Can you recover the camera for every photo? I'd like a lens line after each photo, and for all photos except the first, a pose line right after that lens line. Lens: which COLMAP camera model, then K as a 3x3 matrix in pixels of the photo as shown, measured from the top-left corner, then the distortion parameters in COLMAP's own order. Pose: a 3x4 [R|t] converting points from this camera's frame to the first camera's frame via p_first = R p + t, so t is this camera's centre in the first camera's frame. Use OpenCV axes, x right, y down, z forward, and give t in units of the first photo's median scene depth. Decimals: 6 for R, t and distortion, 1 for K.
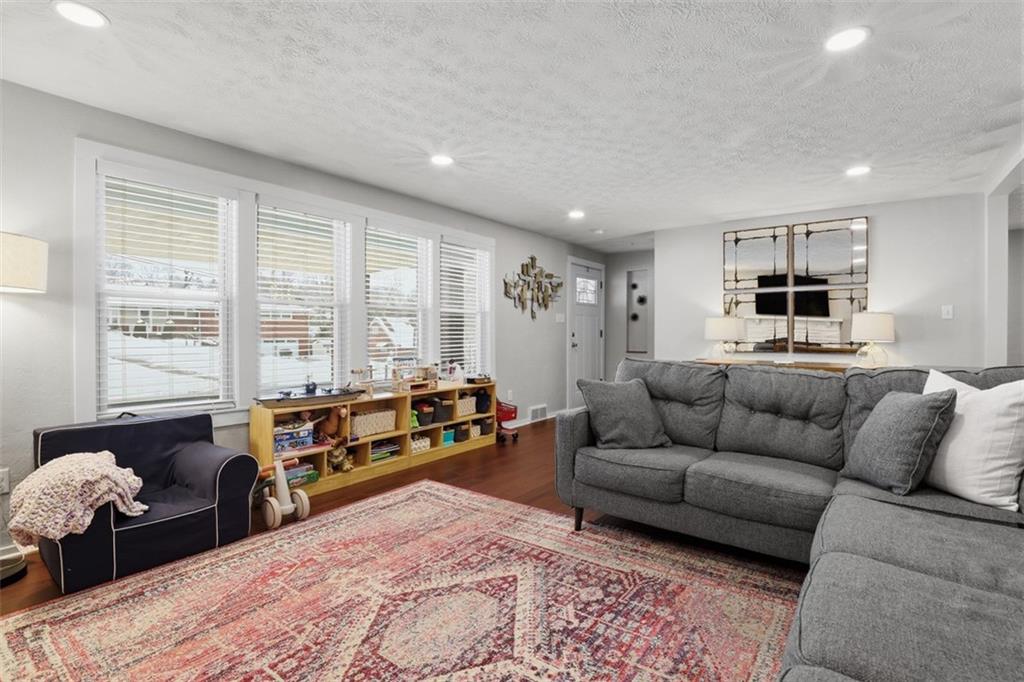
lens RADIAL K [[474.4, 0, 511.4], [0, 474.4, 337.1], [0, 0, 1]] dist [-0.003656, -0.000262]
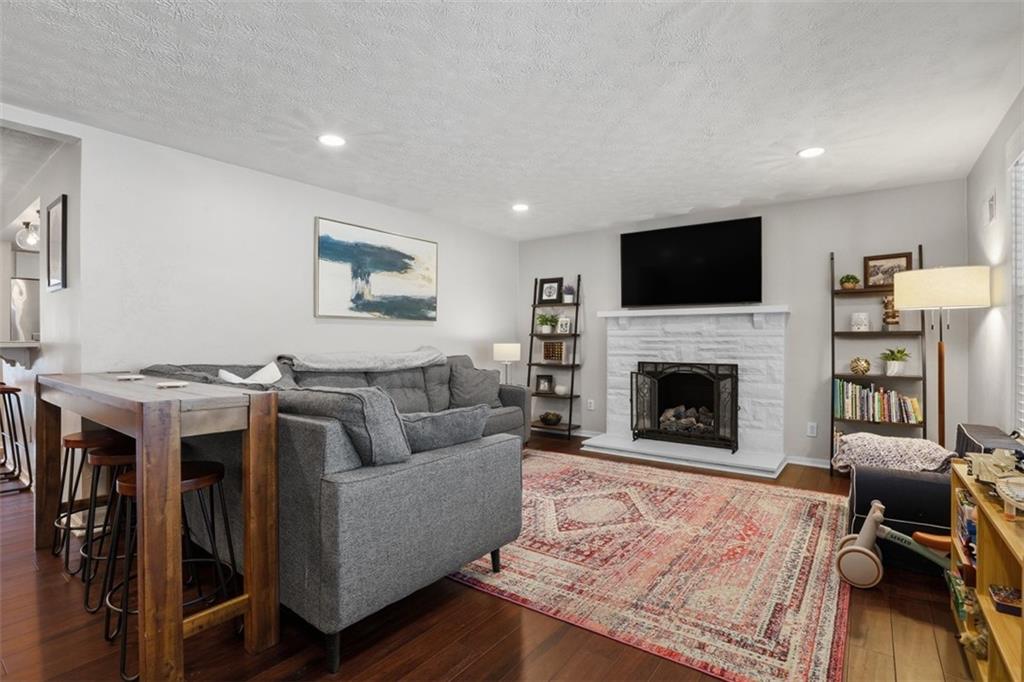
lens RADIAL K [[474.4, 0, 513.2], [0, 474.4, 340.9], [0, 0, 1]] dist [-0.003656, -0.000262]
pose [[-0.999988, -0.001238, -0.004691, 0.132075], [-0.001283, 0.999953, 0.009567, -0.017094], [0.004679, 0.009573, -0.999943, 2.134274]]
